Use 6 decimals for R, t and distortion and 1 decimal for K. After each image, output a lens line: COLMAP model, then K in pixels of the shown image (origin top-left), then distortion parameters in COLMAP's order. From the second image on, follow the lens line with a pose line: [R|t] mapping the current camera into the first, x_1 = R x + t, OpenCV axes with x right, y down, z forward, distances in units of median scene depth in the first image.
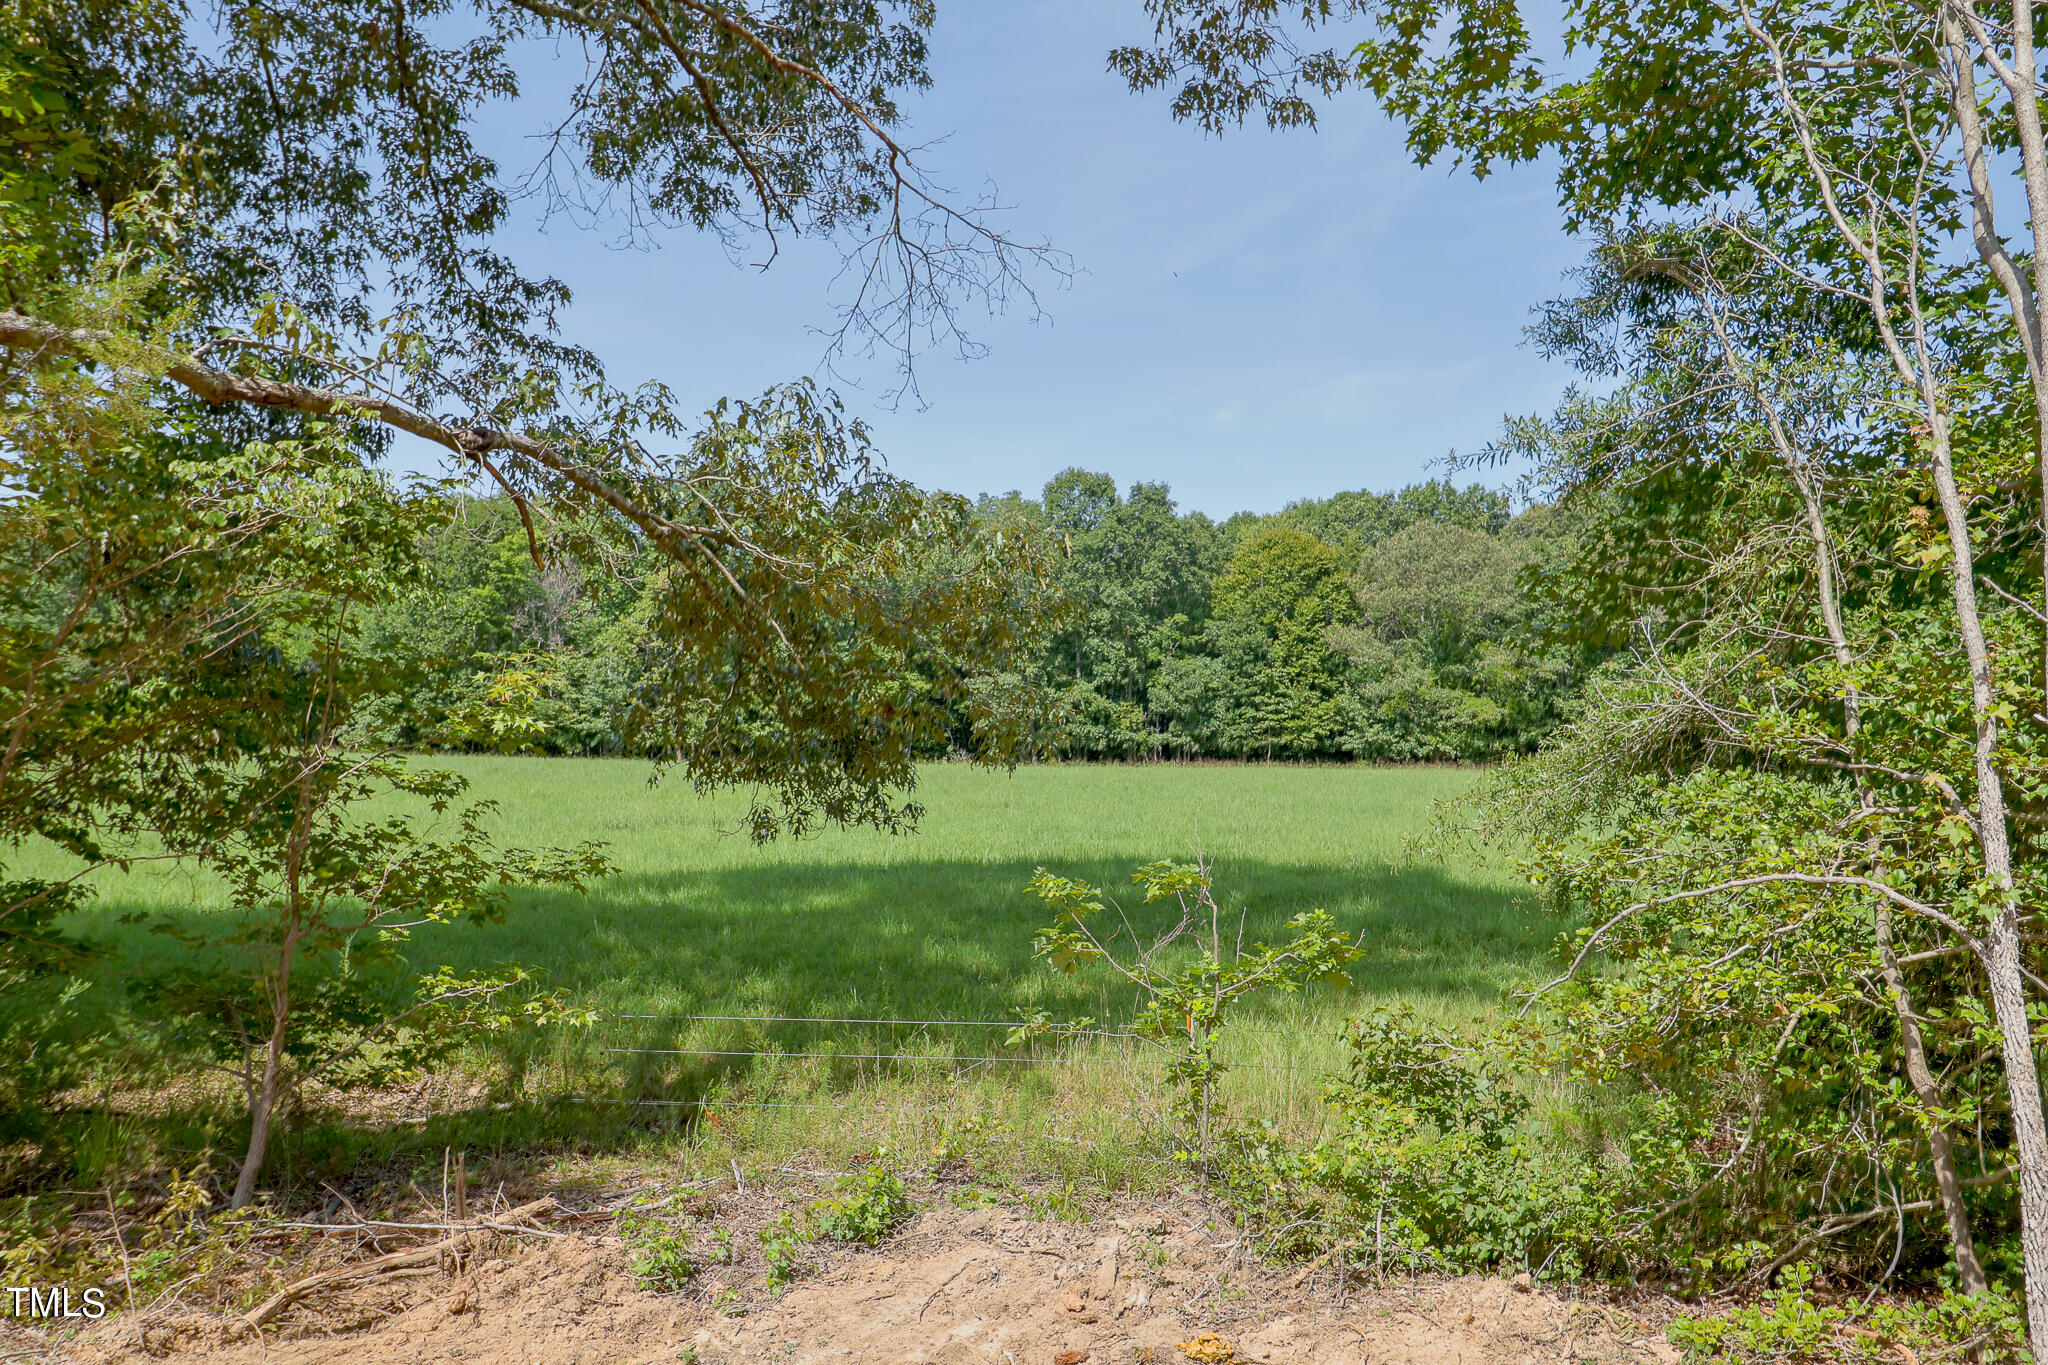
lens RADIAL K [[1543.9, 0, 1019.1], [0, 1543.9, 676.5], [0, 0, 1]] dist [-0.001595, -0.008270]
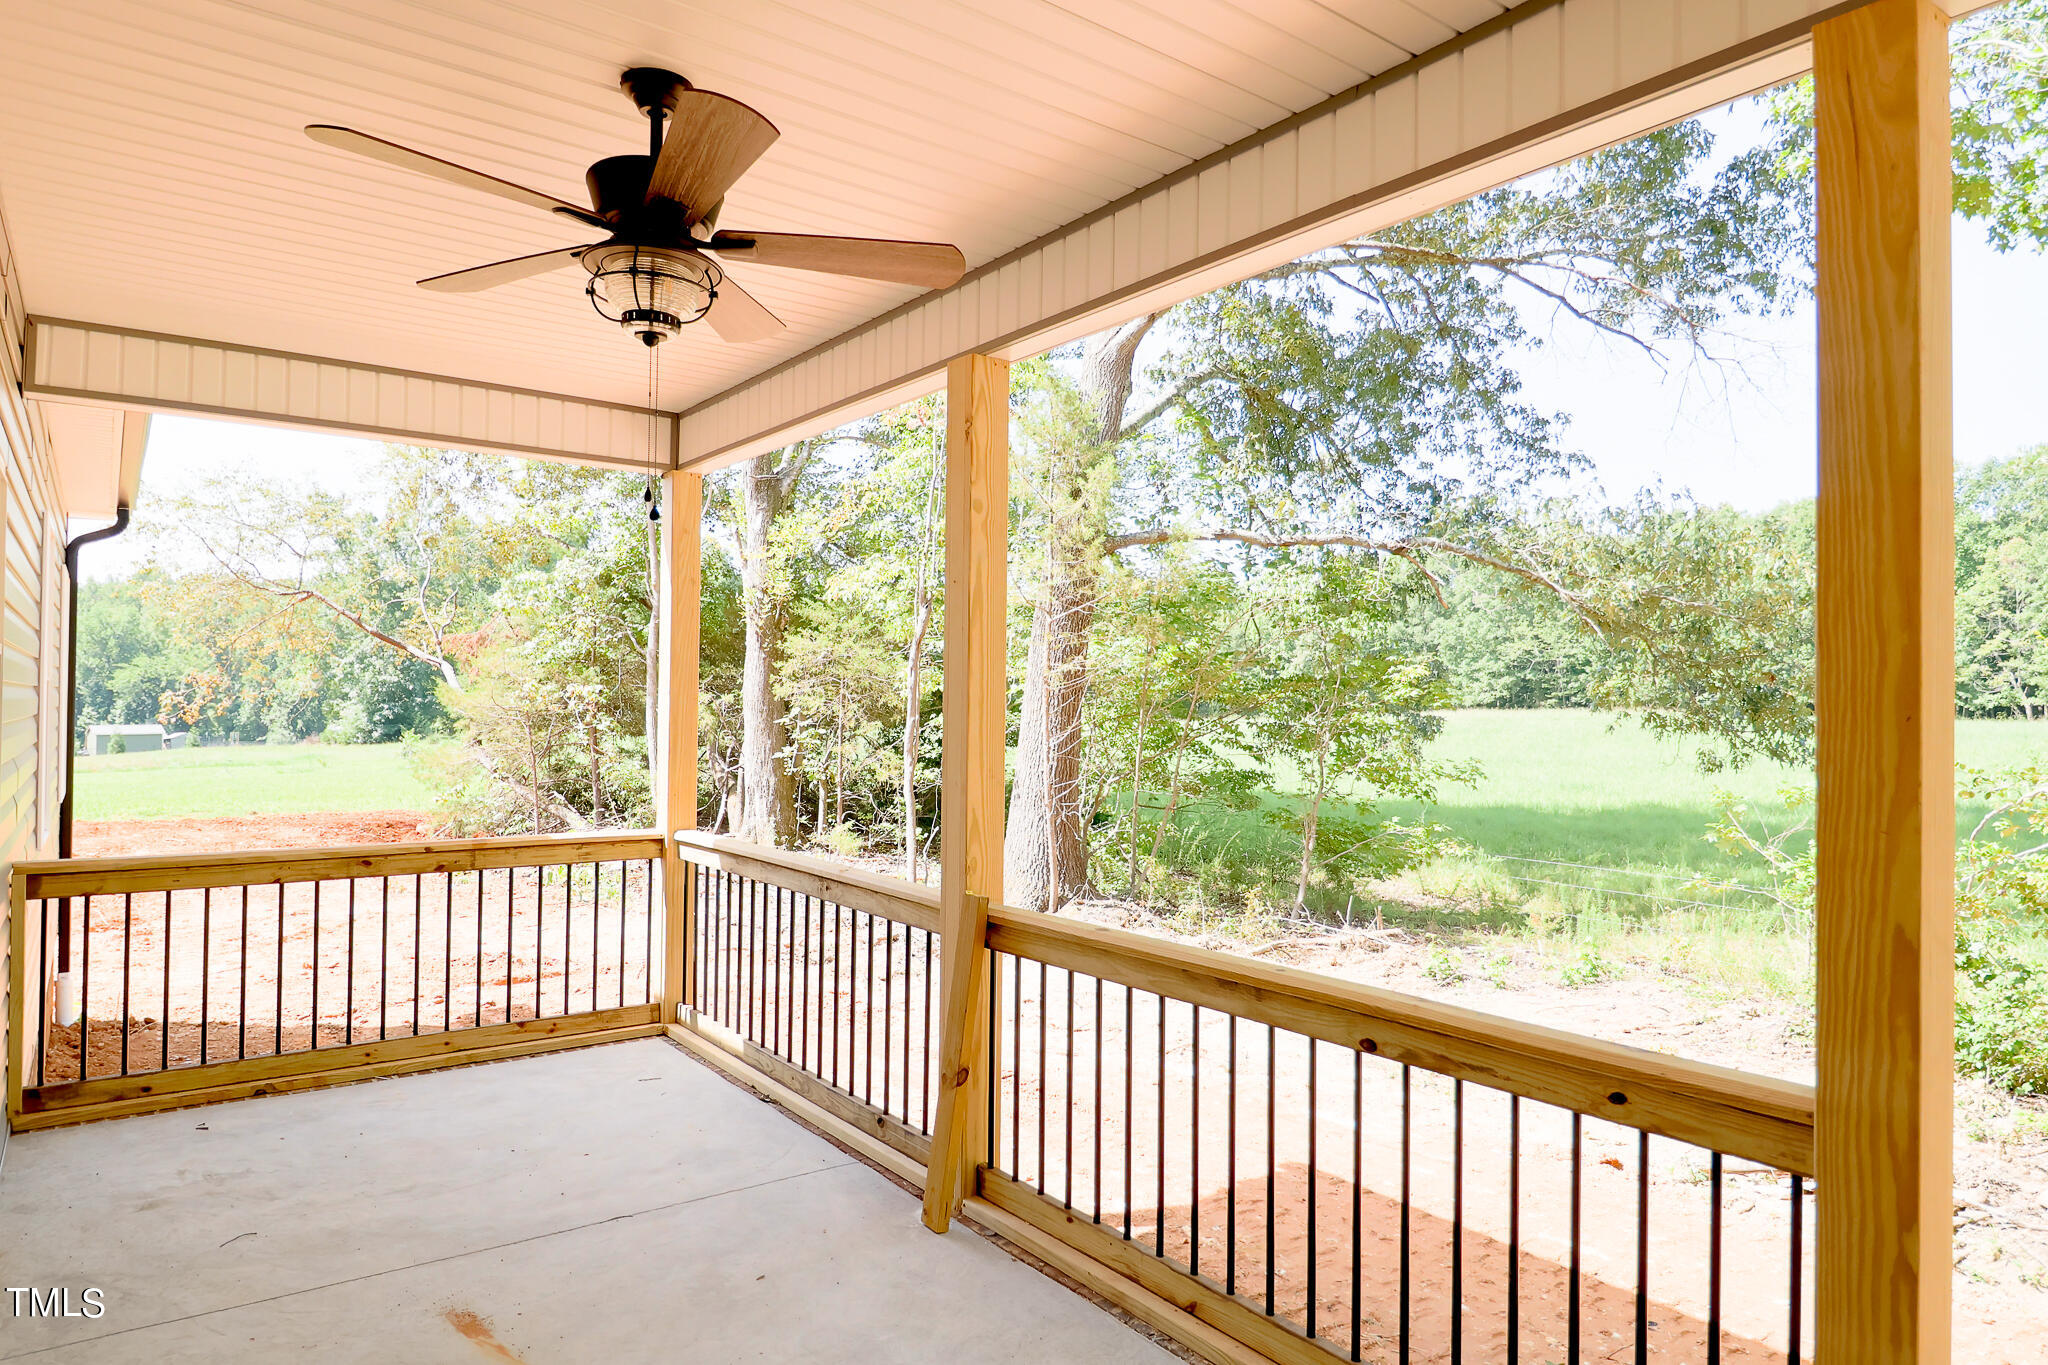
lens RADIAL K [[1205.0, 0, 1076.8], [0, 1205.0, 689.7], [0, 0, 1]] dist [0.003112, 0.000898]
pose [[0.614731, -0.017419, -0.788544, 0.641555], [0.039469, 0.999183, 0.008697, -0.005325], [0.787748, -0.036470, 0.614917, -0.283868]]
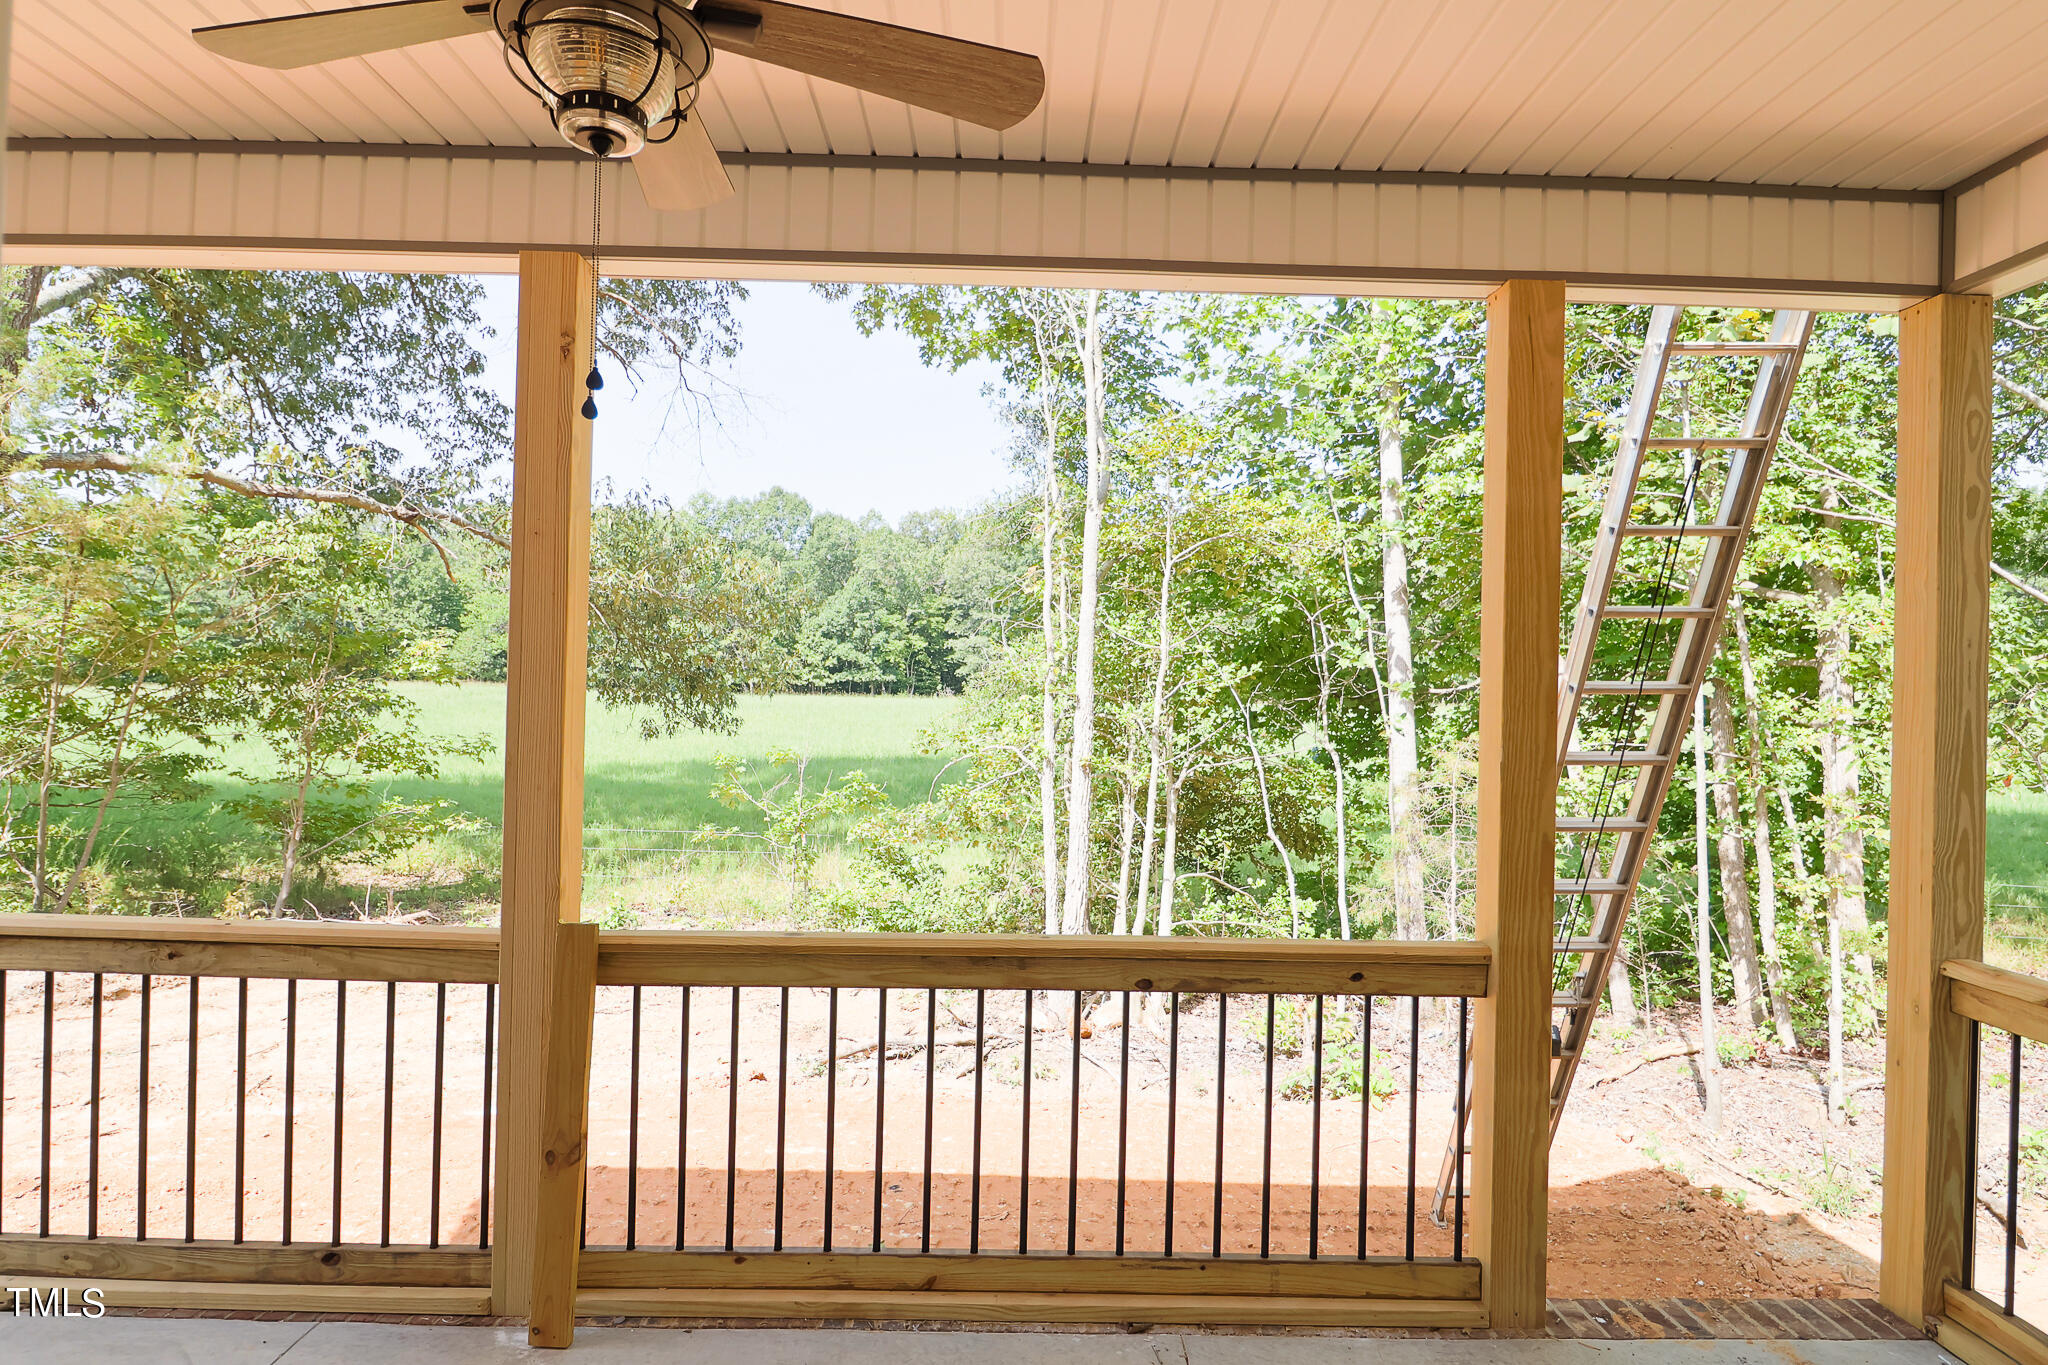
lens RADIAL K [[1094.9, 0, 1024.4], [0, 1094.9, 691.9], [0, 0, 1]] dist [0.002742, -0.014345]
pose [[0.999978, 0.006569, -0.000686, 0.436972], [-0.006527, 0.998754, 0.049471, -0.012647], [0.001010, -0.049465, 0.998775, -0.355416]]
